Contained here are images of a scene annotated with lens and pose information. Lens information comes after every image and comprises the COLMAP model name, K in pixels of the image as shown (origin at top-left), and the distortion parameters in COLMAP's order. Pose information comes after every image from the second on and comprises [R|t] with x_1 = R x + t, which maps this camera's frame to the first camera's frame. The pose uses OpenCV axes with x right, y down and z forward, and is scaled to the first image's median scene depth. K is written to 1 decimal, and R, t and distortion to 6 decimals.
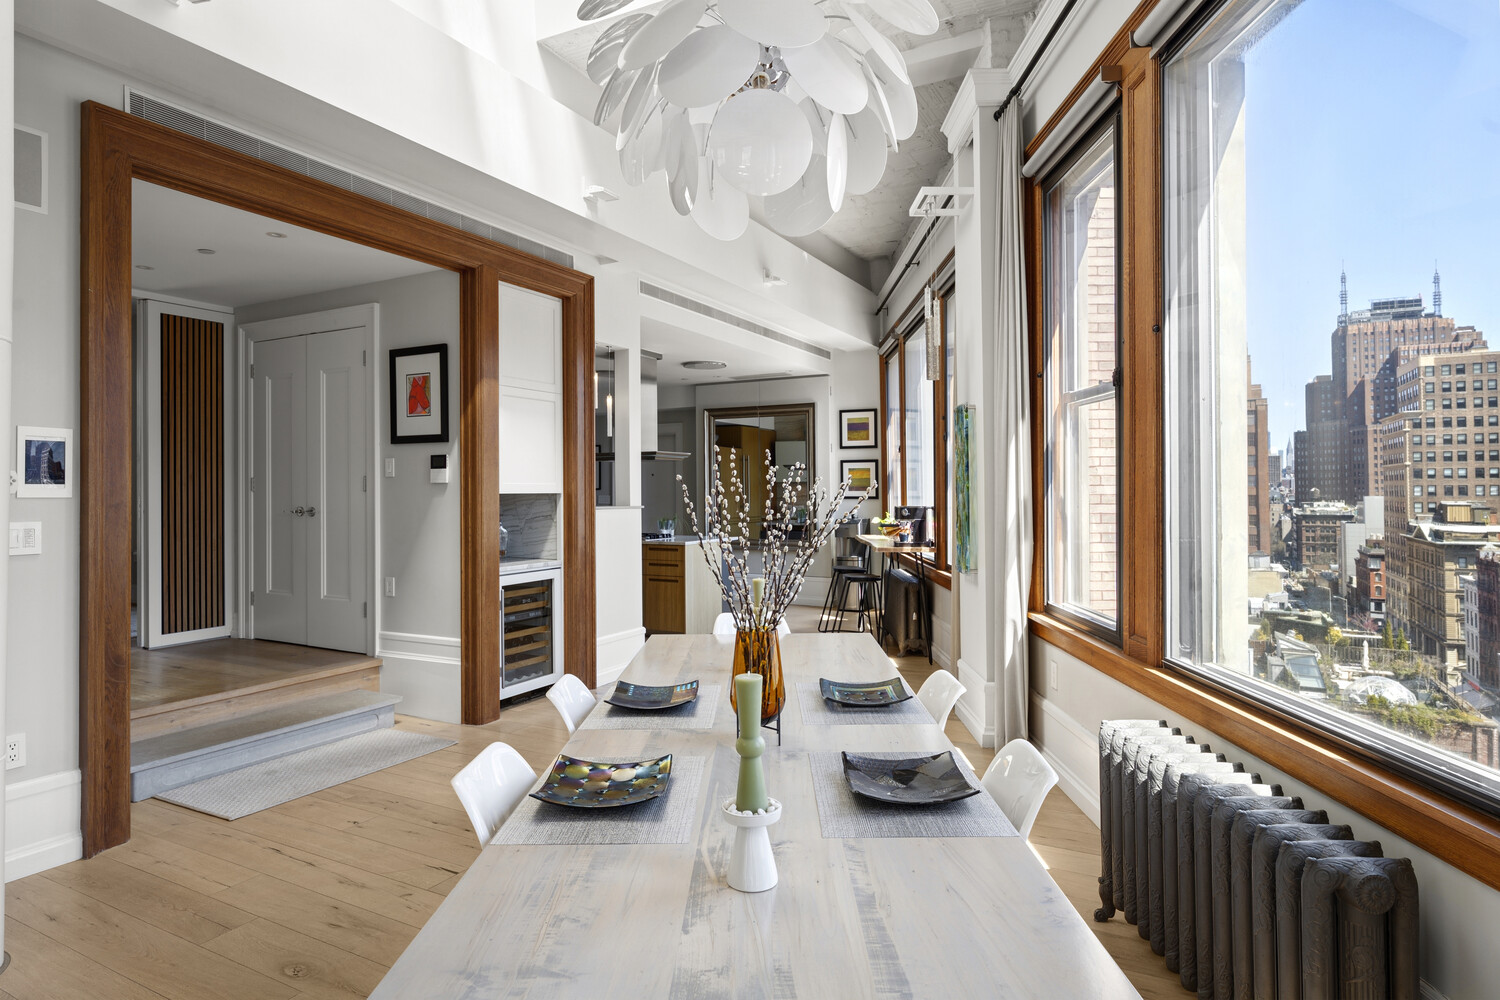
lens RADIAL K [[831.1, 0, 750.7], [0, 831.1, 492.7], [0, 0, 1]] dist [0.003909, 0.000549]
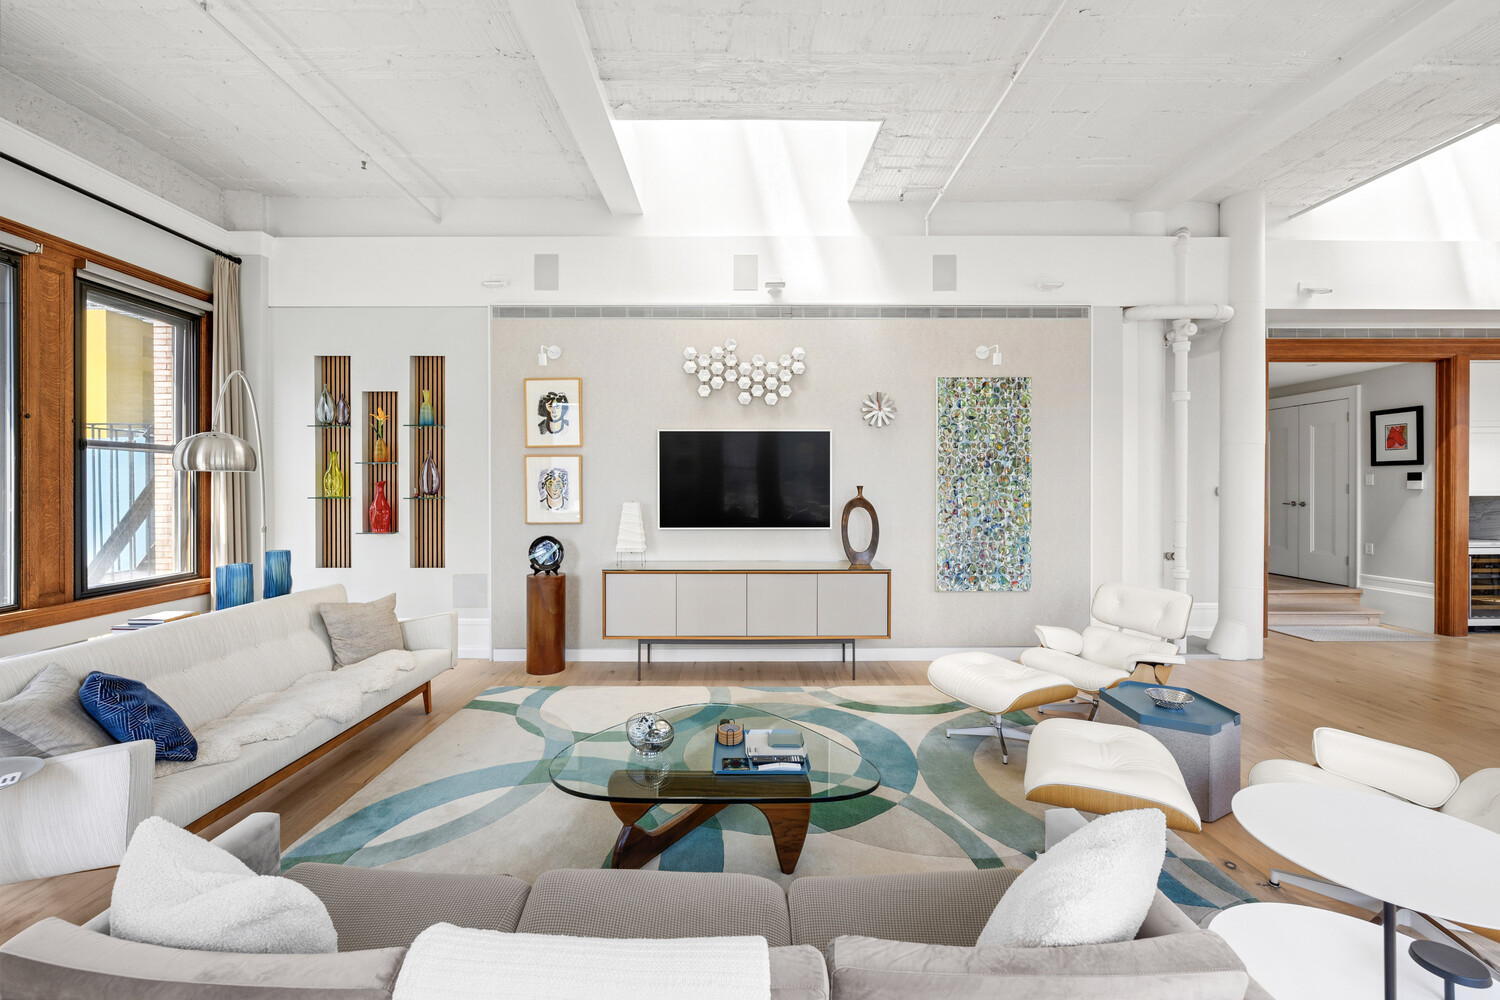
lens RADIAL K [[599.8, 0, 748.8], [0, 599.8, 492.3], [0, 0, 1]] dist [-0.003321, -0.000349]
pose [[0.473570, 0.010621, -0.880692, 0.049673], [-0.003409, 0.999942, 0.010226, -0.012916], [0.880750, -0.001841, 0.473578, -0.750275]]
